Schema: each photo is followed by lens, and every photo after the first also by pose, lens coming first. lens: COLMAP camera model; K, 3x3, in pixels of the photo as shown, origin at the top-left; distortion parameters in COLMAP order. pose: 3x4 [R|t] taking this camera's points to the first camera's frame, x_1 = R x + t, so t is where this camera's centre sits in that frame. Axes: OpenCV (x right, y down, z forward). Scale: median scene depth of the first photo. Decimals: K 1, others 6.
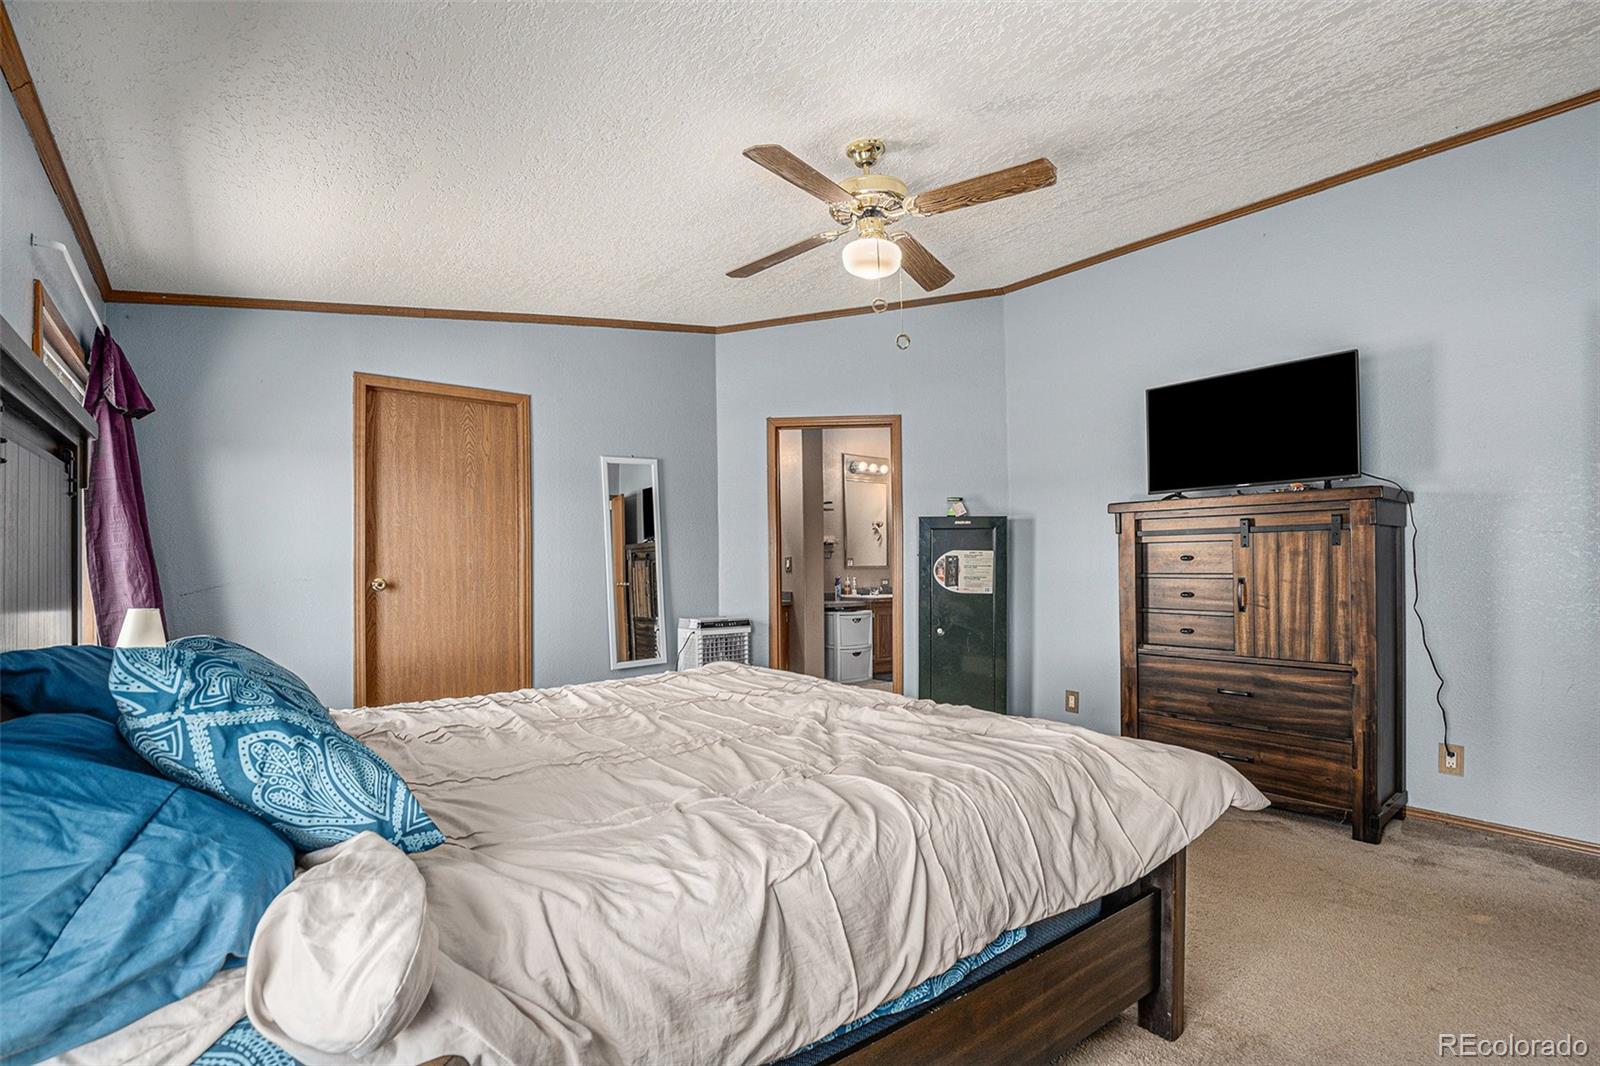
lens RADIAL K [[751.5, 0, 798.5], [0, 751.5, 553.6], [0, 0, 1]] dist [-0.000809, -0.000111]
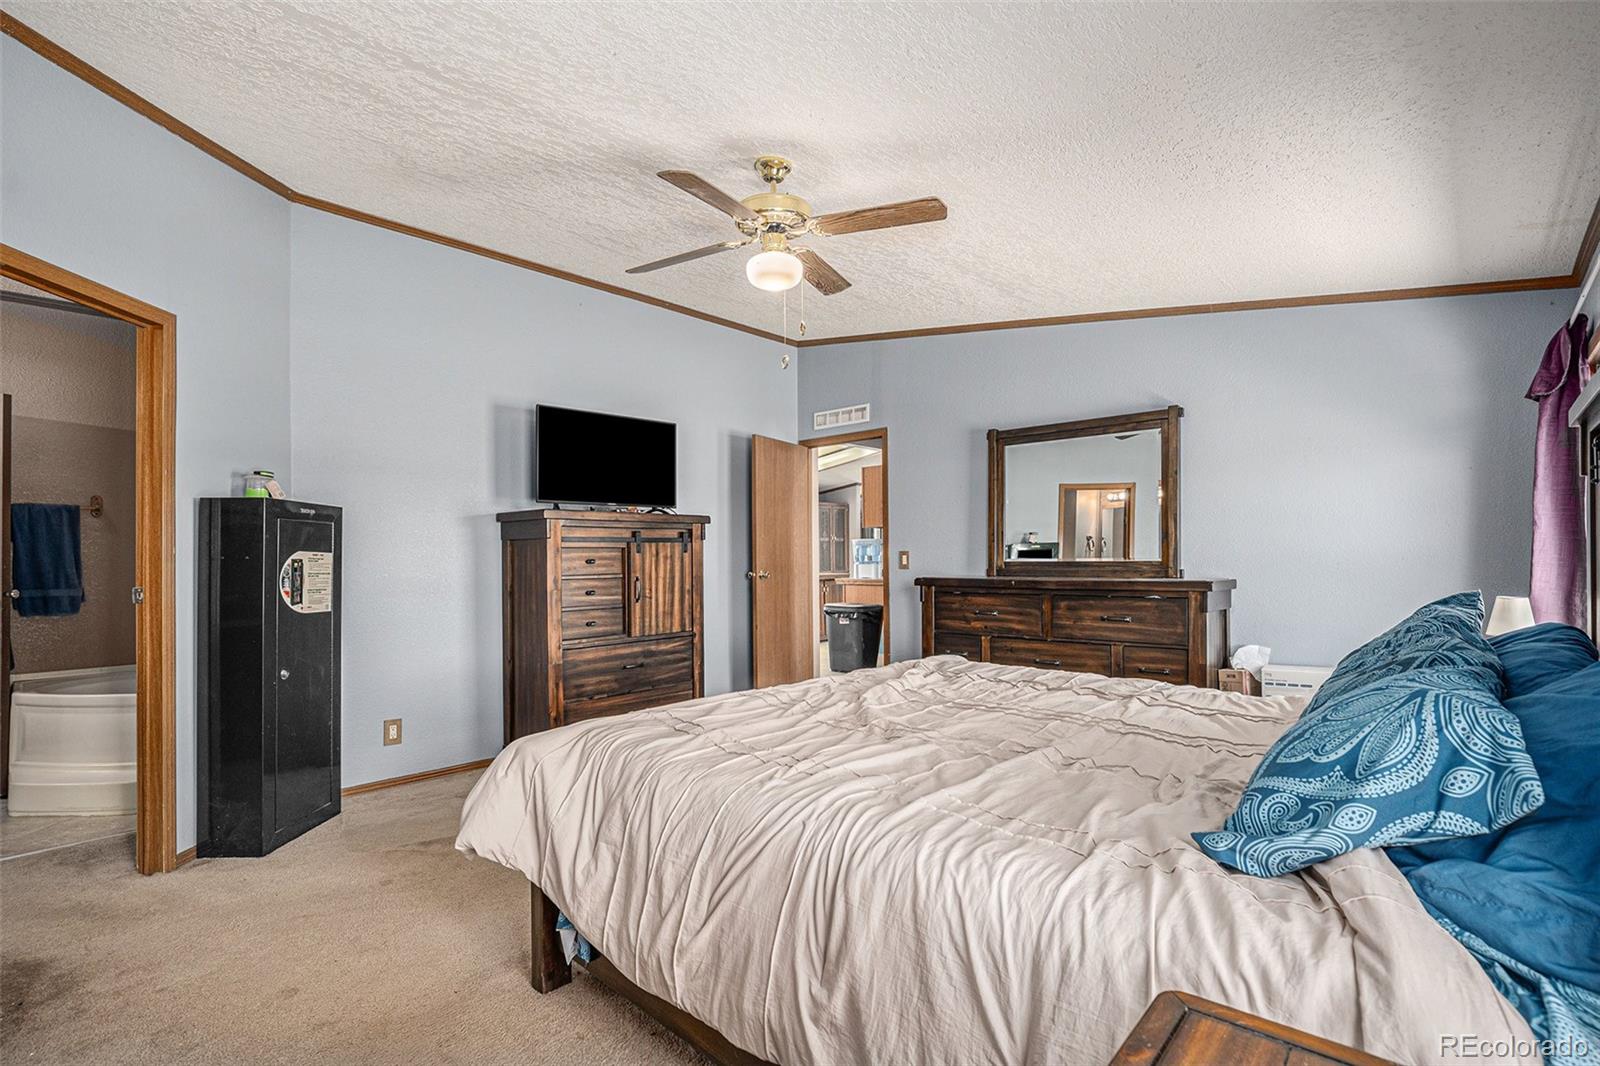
lens RADIAL K [[731.3, 0, 804.9], [0, 731.3, 542.0], [0, 0, 1]] dist [-0.003187, -0.000308]
pose [[-0.121064, 0.033619, 0.992075, -0.694189], [0.006070, 0.999433, -0.033128, 0.015889], [-0.992626, 0.002012, -0.121200, 0.848363]]
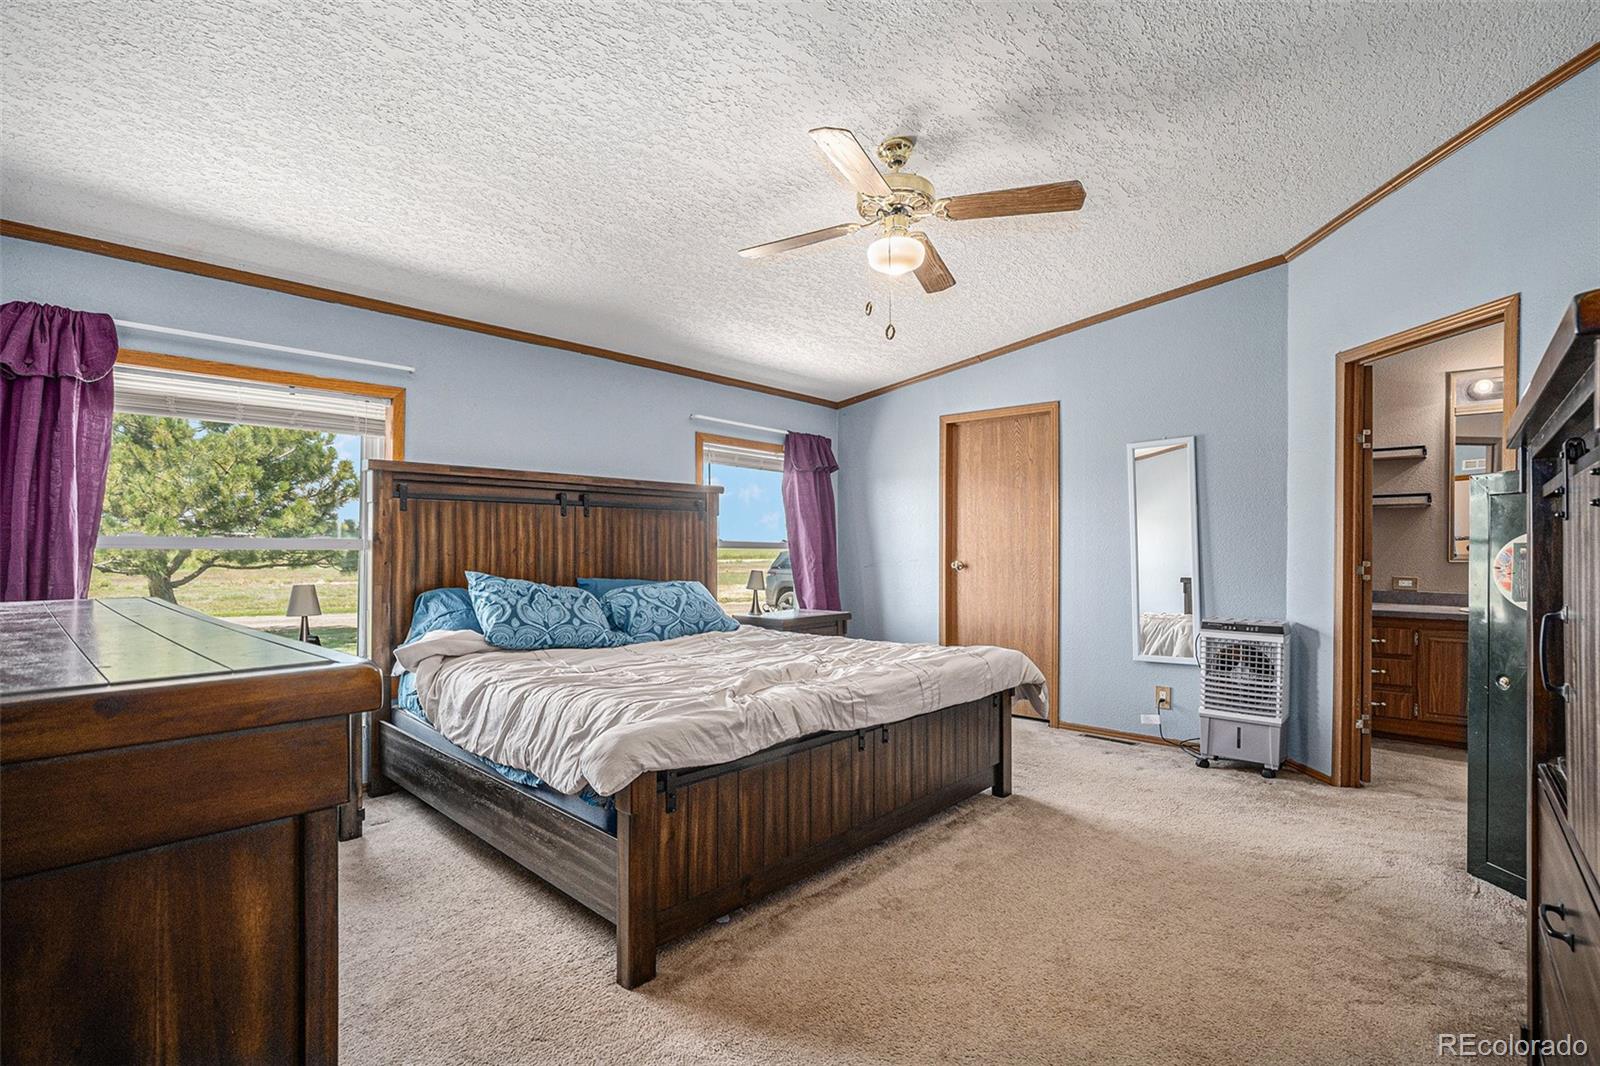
lens RADIAL K [[731.3, 0, 804.9], [0, 731.3, 542.0], [0, 0, 1]] dist [-0.003187, -0.000308]
pose [[0.182615, -0.002642, -0.983181, 0.839337], [0.005893, 0.999981, -0.001593, -0.000772], [0.983167, -0.005503, 0.182627, 0.552417]]
